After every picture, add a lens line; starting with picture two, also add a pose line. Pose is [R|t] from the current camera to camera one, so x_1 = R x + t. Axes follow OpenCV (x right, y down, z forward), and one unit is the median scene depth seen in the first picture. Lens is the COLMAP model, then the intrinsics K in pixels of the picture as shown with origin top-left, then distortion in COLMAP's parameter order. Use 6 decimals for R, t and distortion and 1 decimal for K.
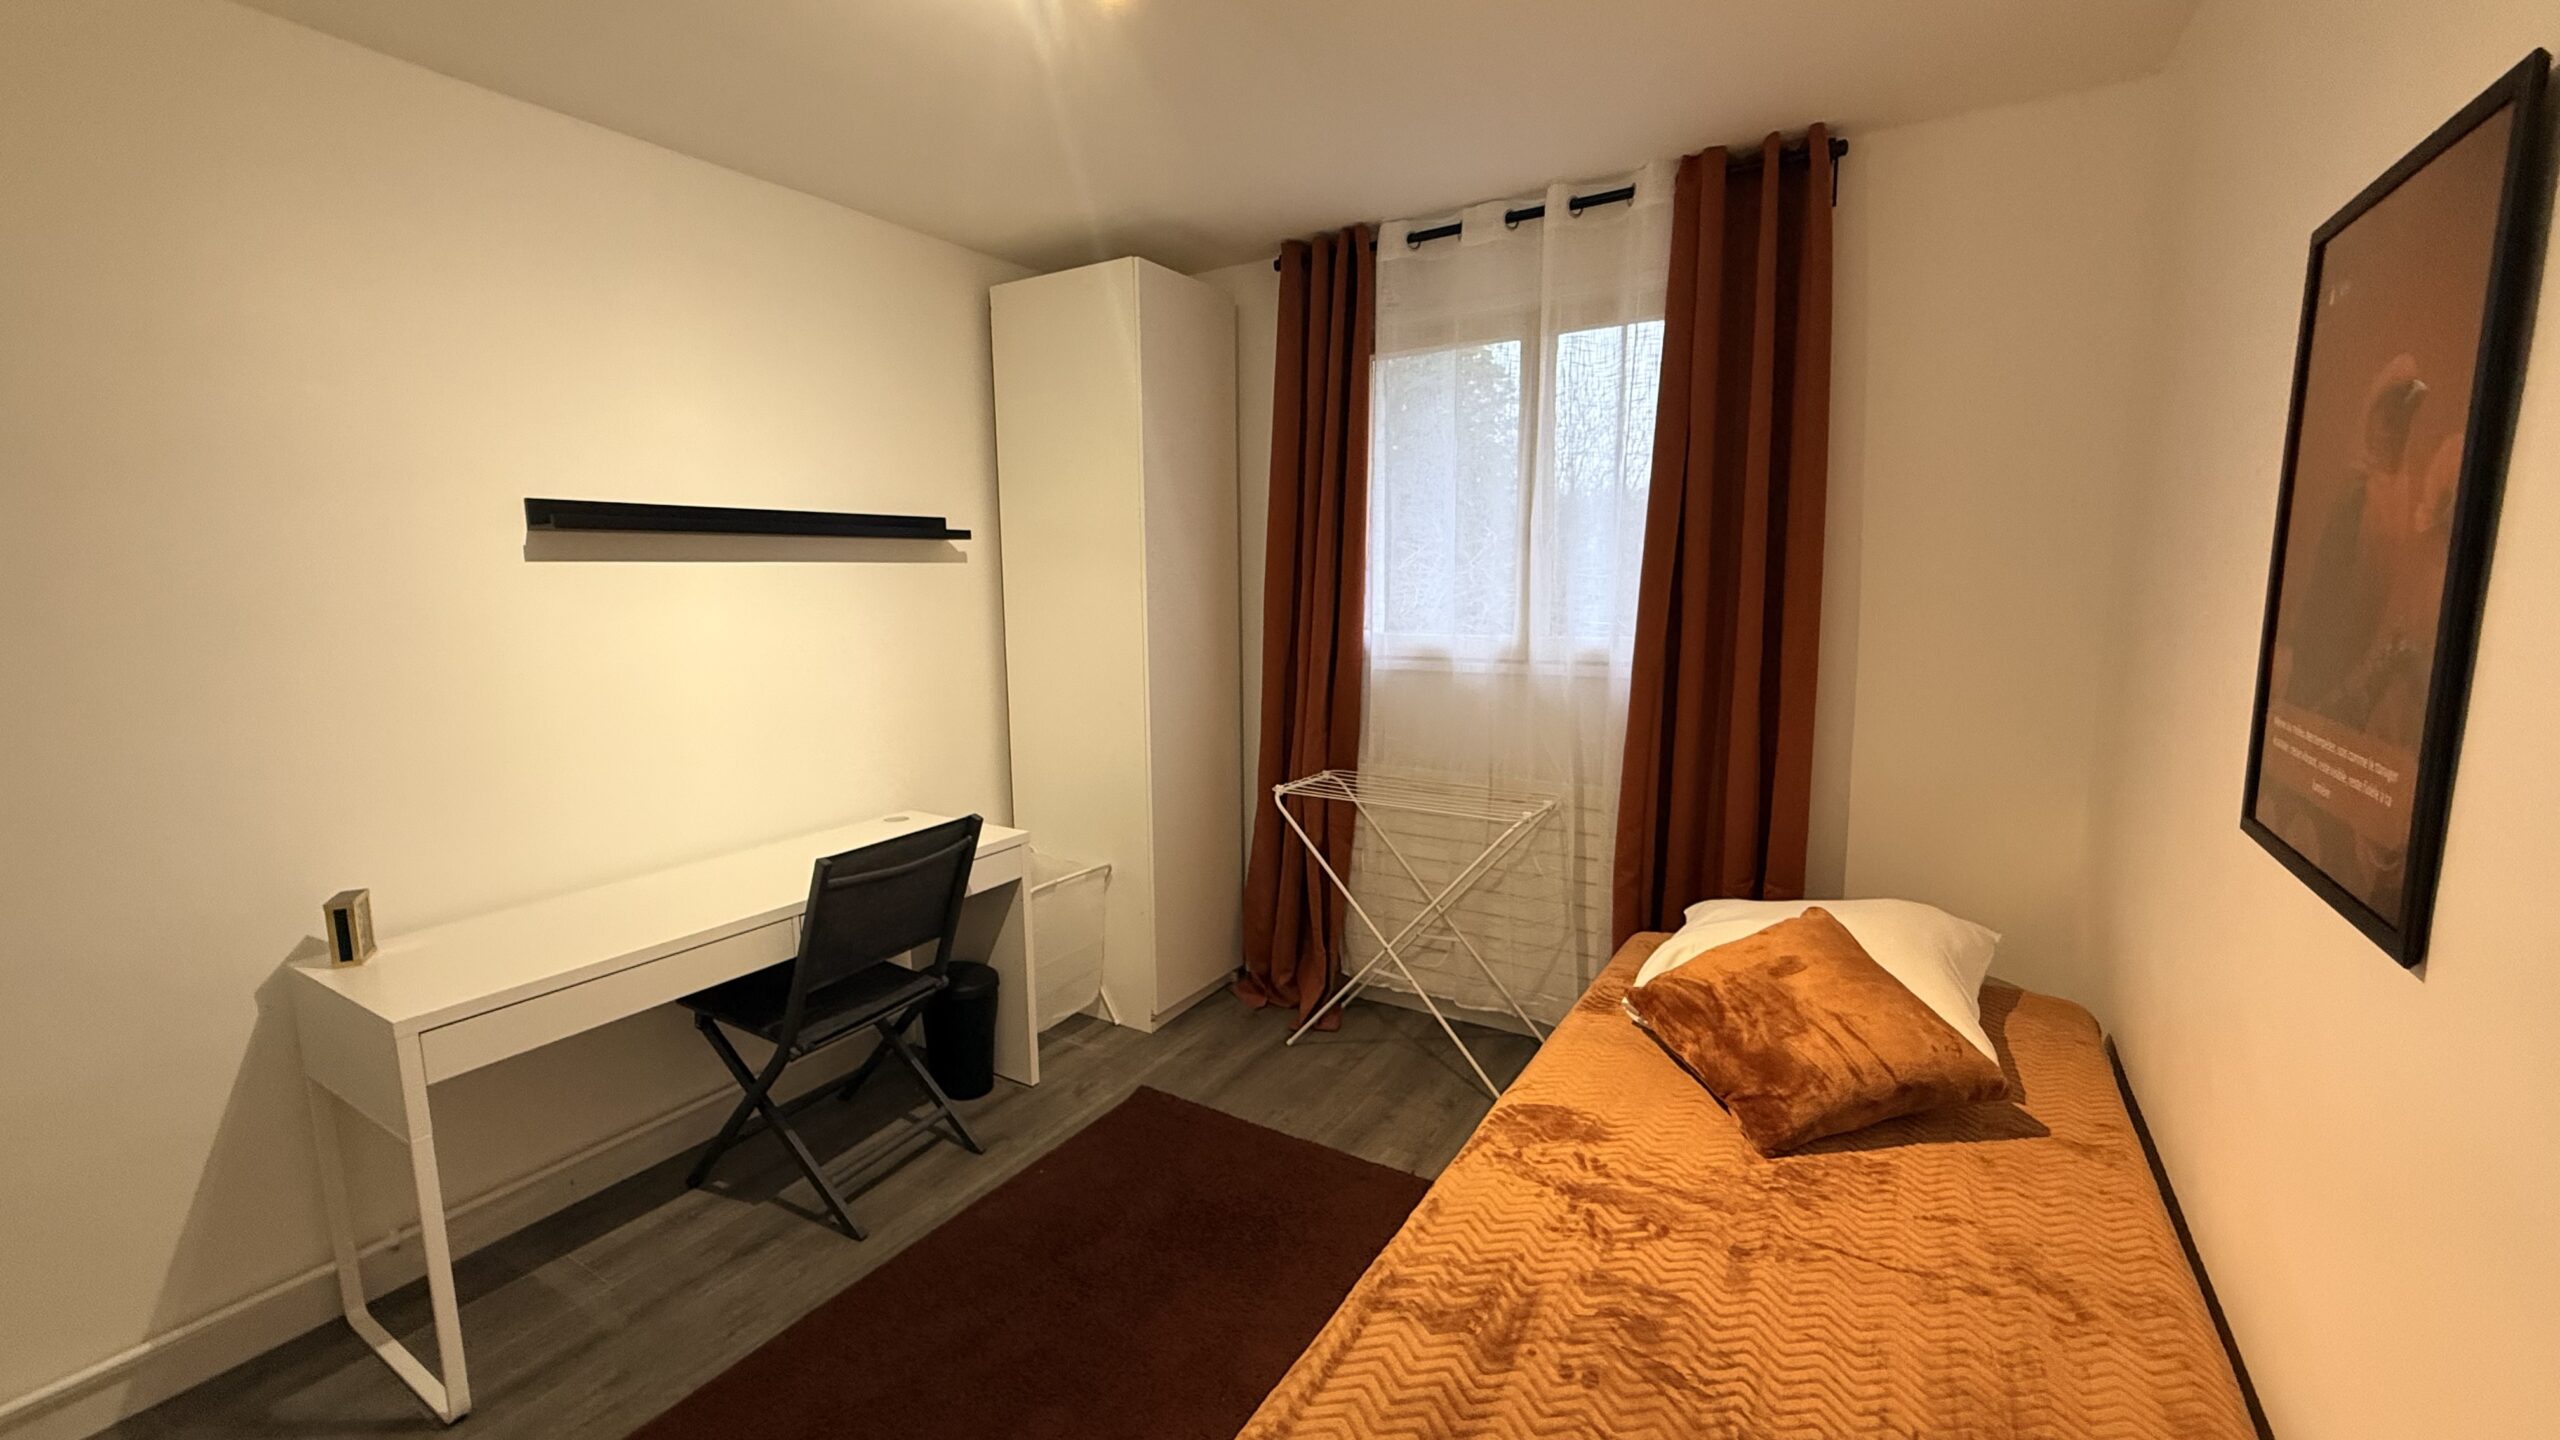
lens RADIAL K [[1019.0, 0, 1285.7], [0, 1019.0, 724.1], [0, 0, 1]] dist [0.000678, -0.000071]
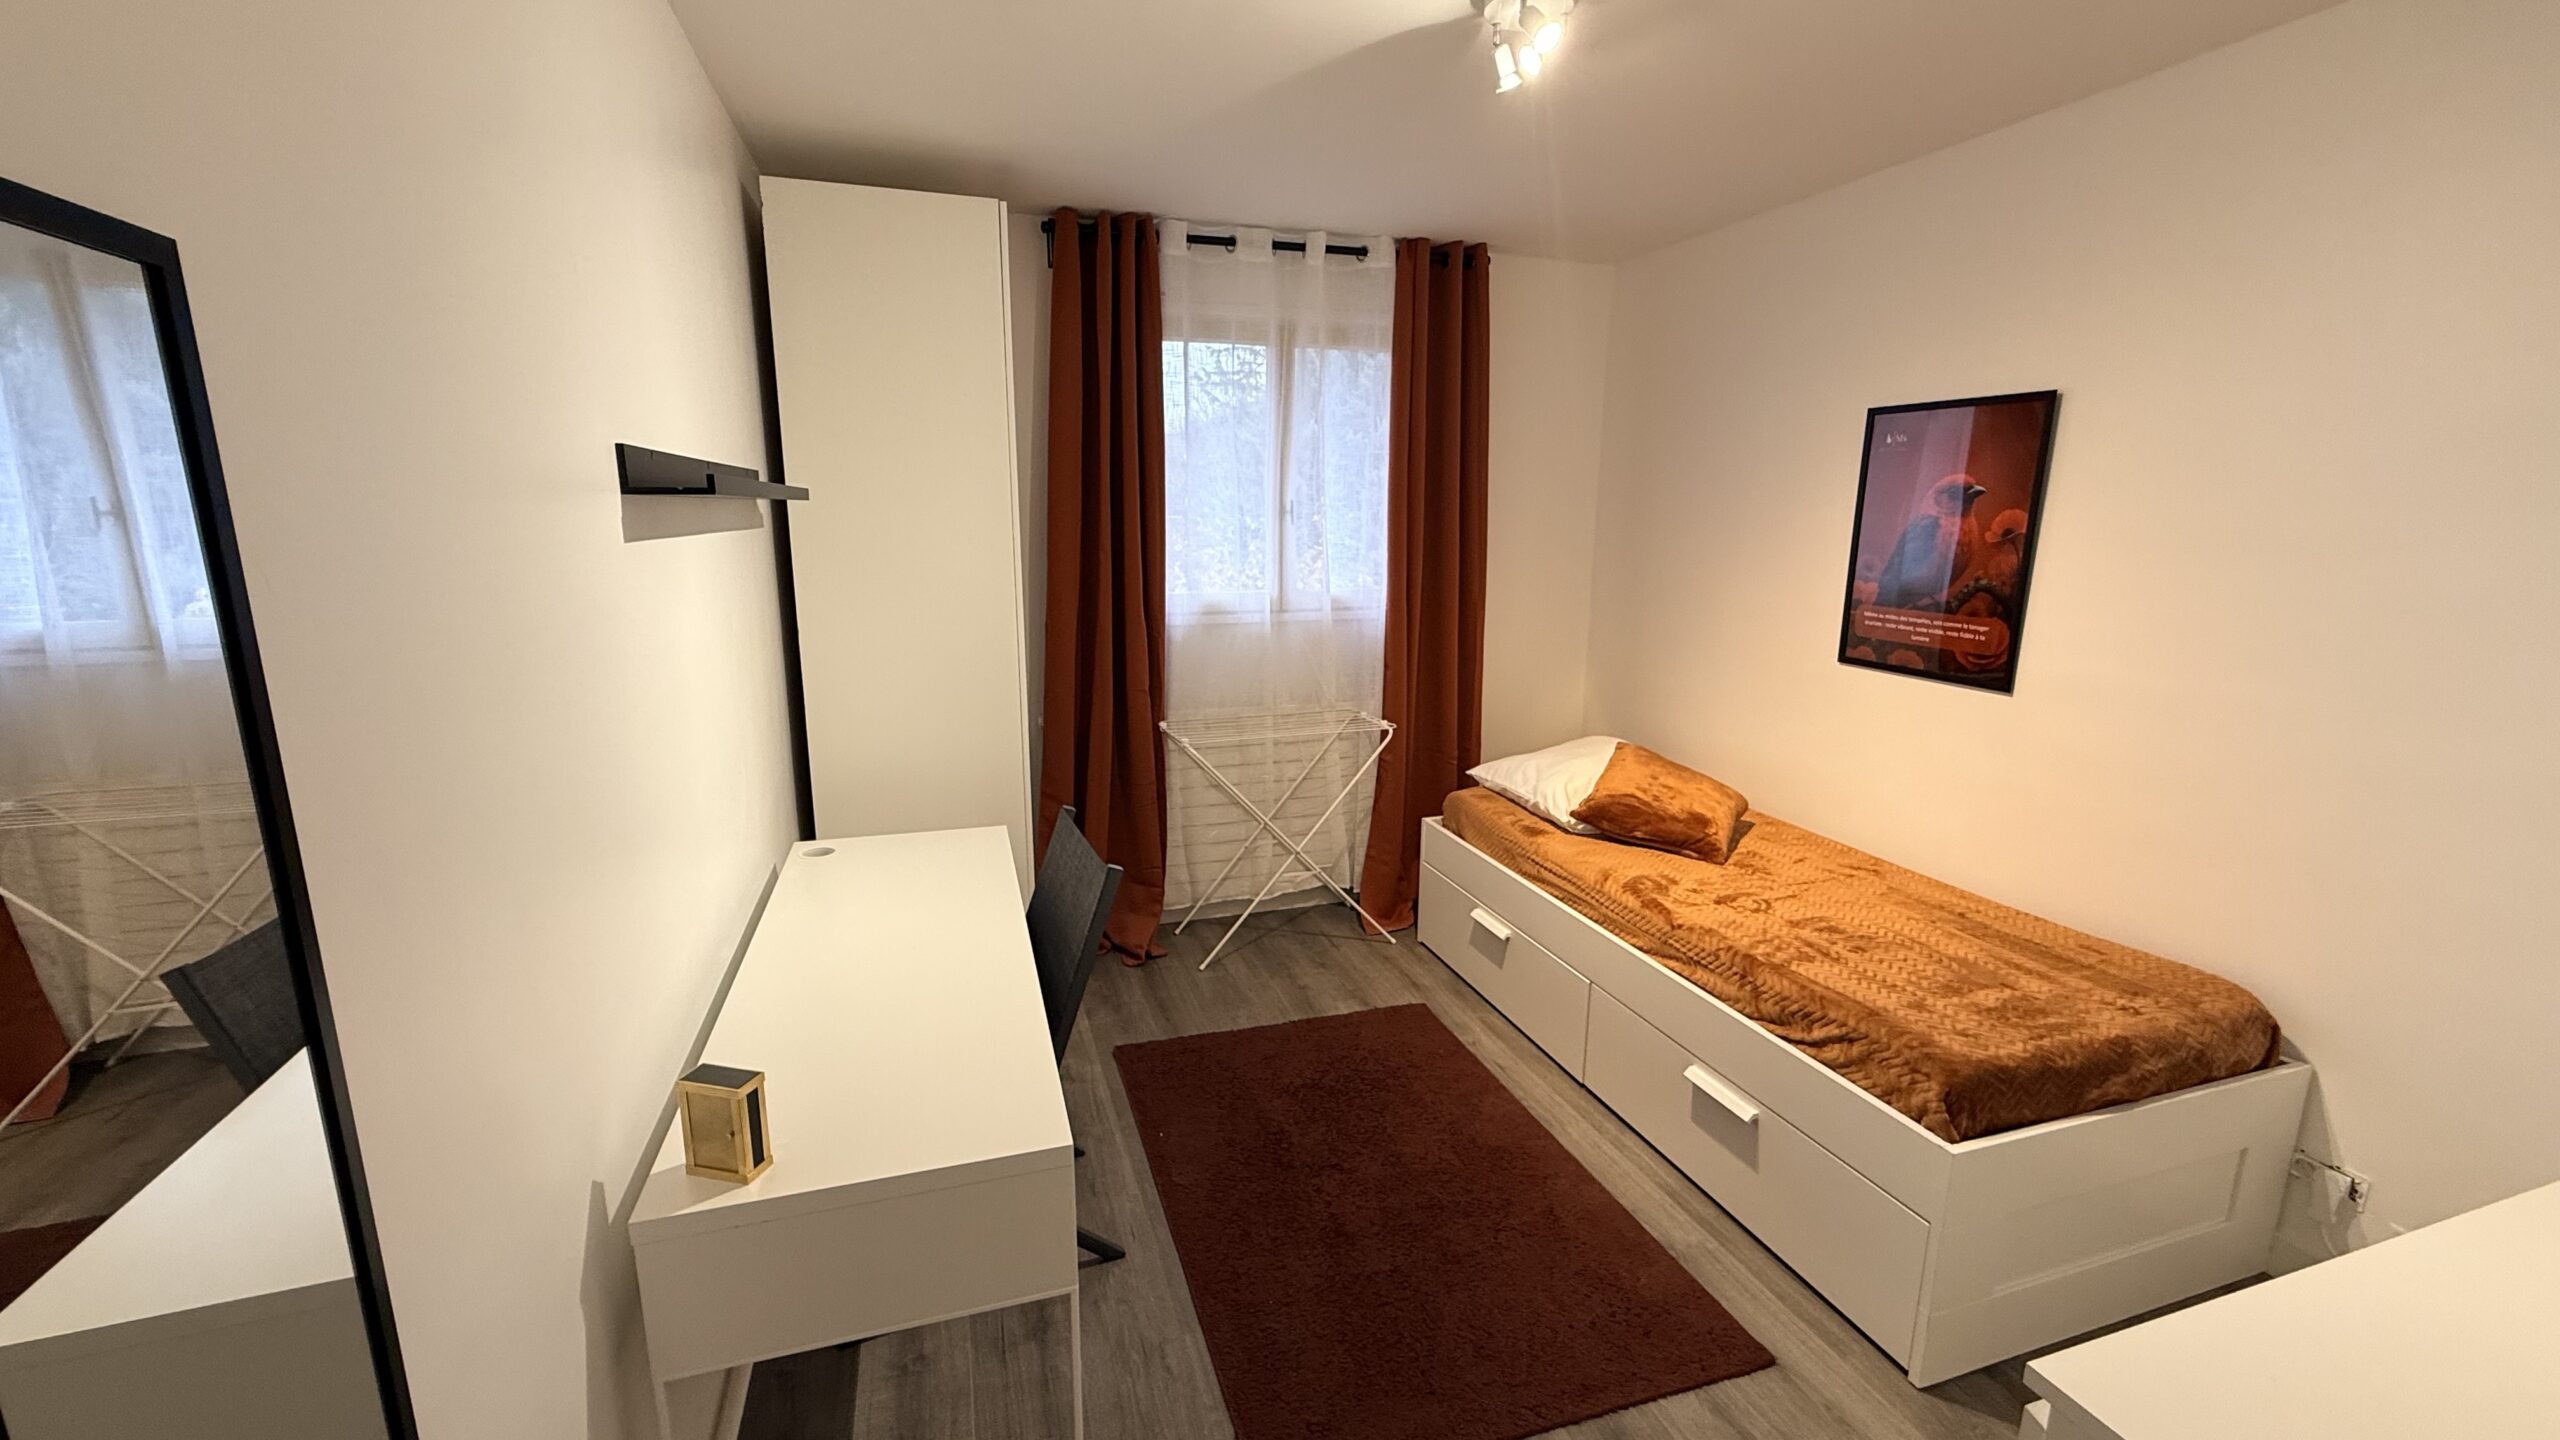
lens RADIAL K [[1019.0, 0, 1282.3], [0, 1019.0, 719.6], [0, 0, 1]] dist [0.000678, -0.000071]
pose [[0.651261, -0.140152, 0.745799, -0.779954], [0.098727, 0.990093, 0.099847, -0.058852], [-0.752404, 0.008604, 0.658646, 0.204438]]
